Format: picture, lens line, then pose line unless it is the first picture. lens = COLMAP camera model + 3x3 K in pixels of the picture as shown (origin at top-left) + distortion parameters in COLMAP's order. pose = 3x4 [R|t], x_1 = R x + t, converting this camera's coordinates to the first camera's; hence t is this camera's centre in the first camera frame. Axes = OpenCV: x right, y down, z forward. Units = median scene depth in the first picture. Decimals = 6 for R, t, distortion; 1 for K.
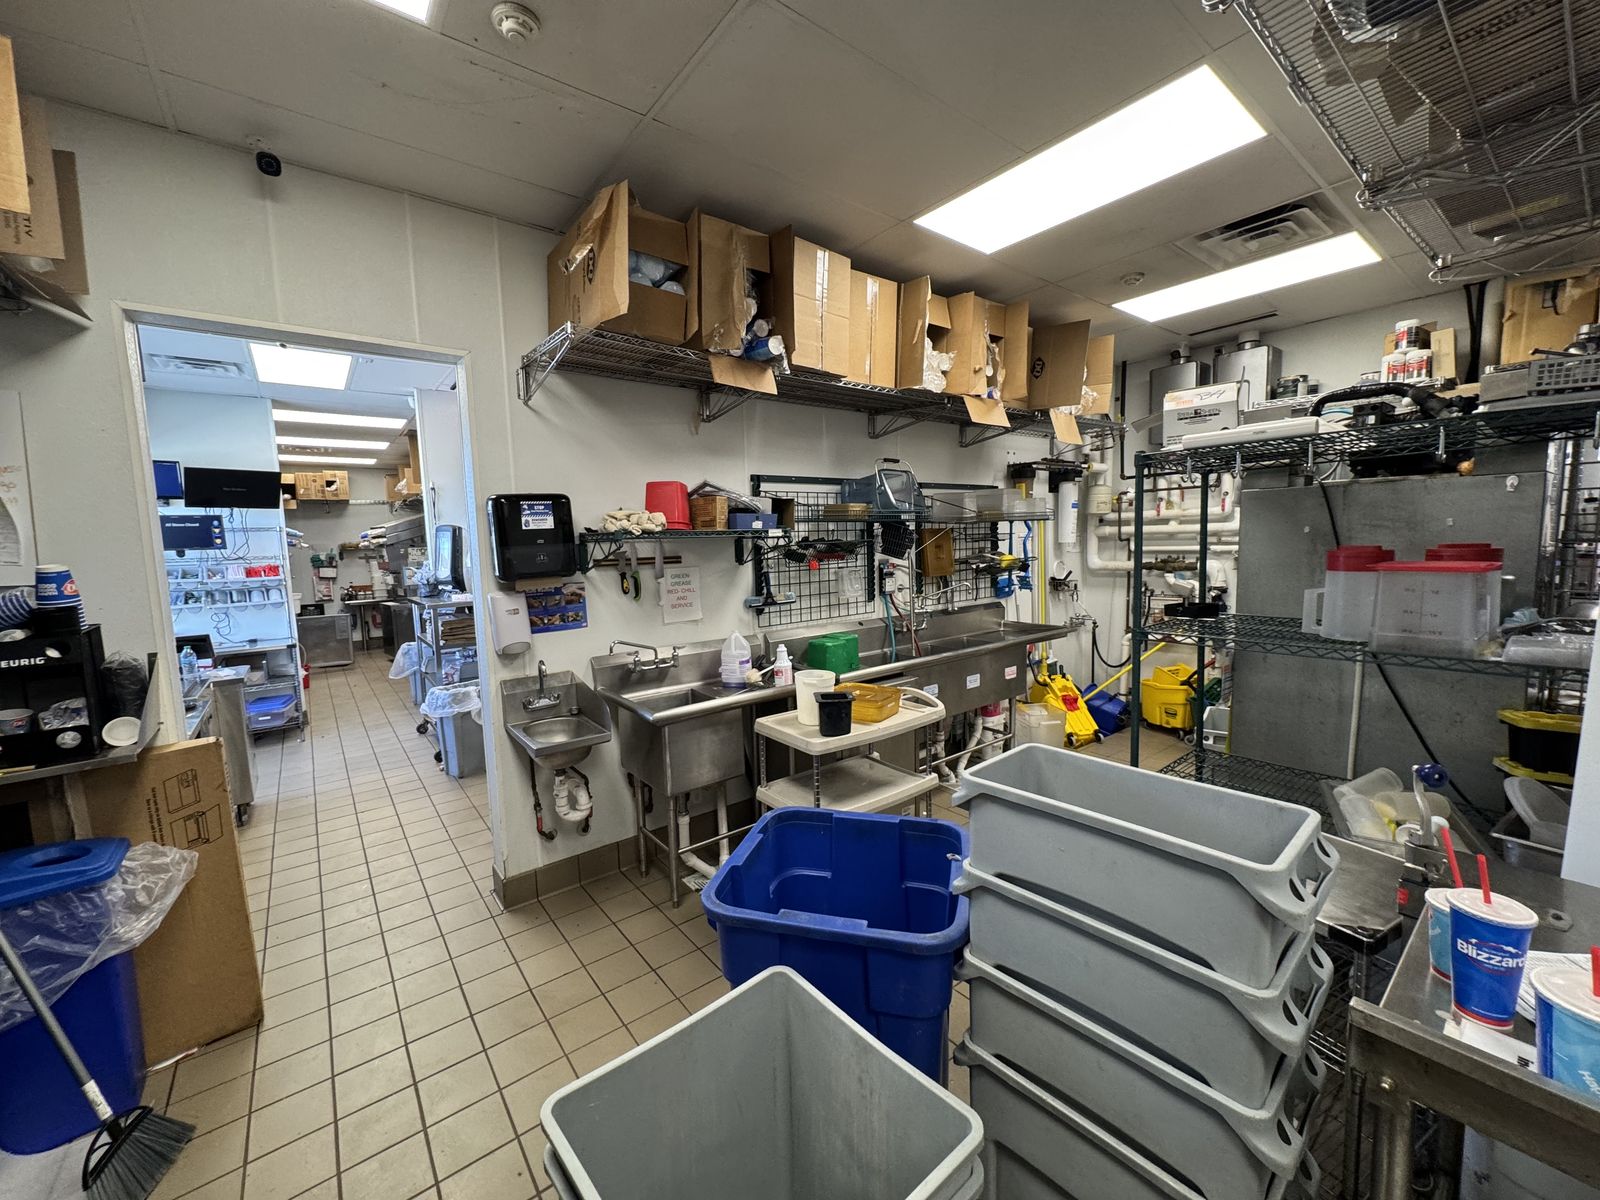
lens RADIAL K [[633.1, 0, 800.0], [0, 633.1, 600.0], [0, 0, 1]] dist [-0.001209, 0.000194]
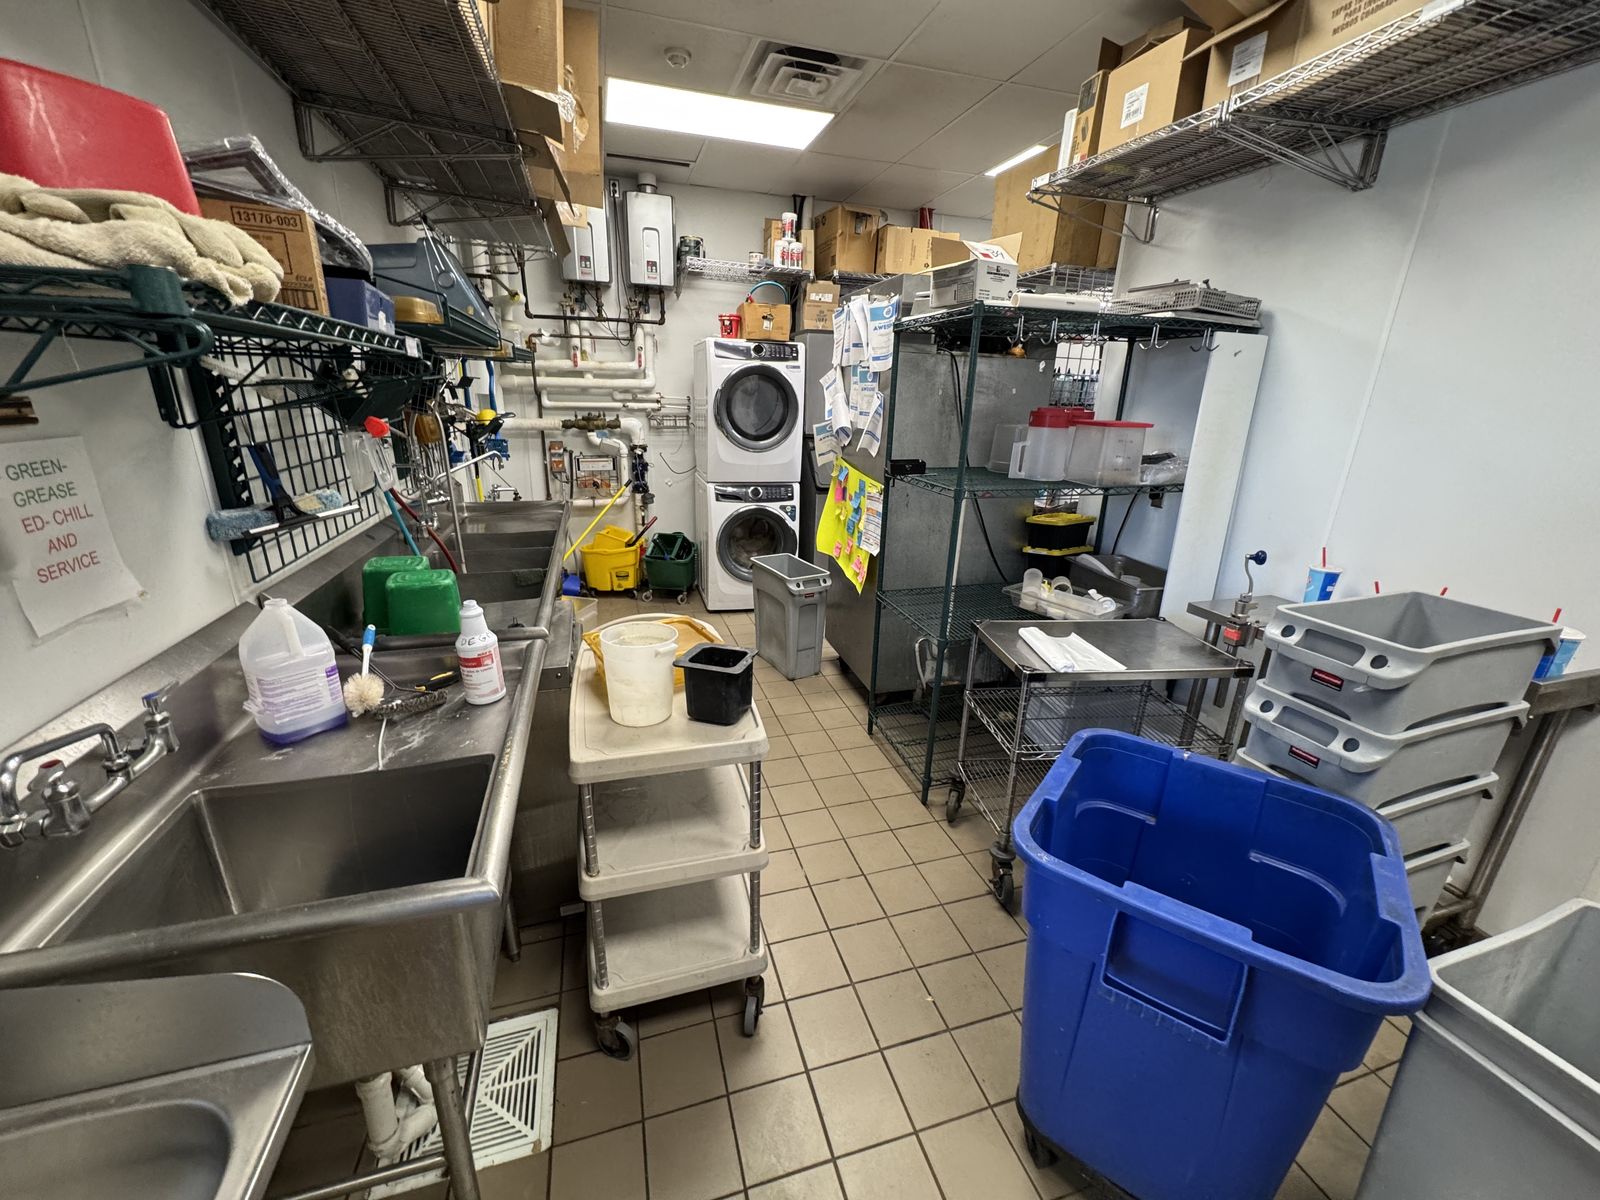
lens RADIAL K [[633.1, 0, 800.0], [0, 633.1, 600.0], [0, 0, 1]] dist [-0.001209, 0.000194]
pose [[0.367453, -0.253530, 0.894819, -0.291614], [0.053651, 0.966303, 0.251753, -0.029290], [-0.928493, -0.044500, 0.368673, 0.486527]]
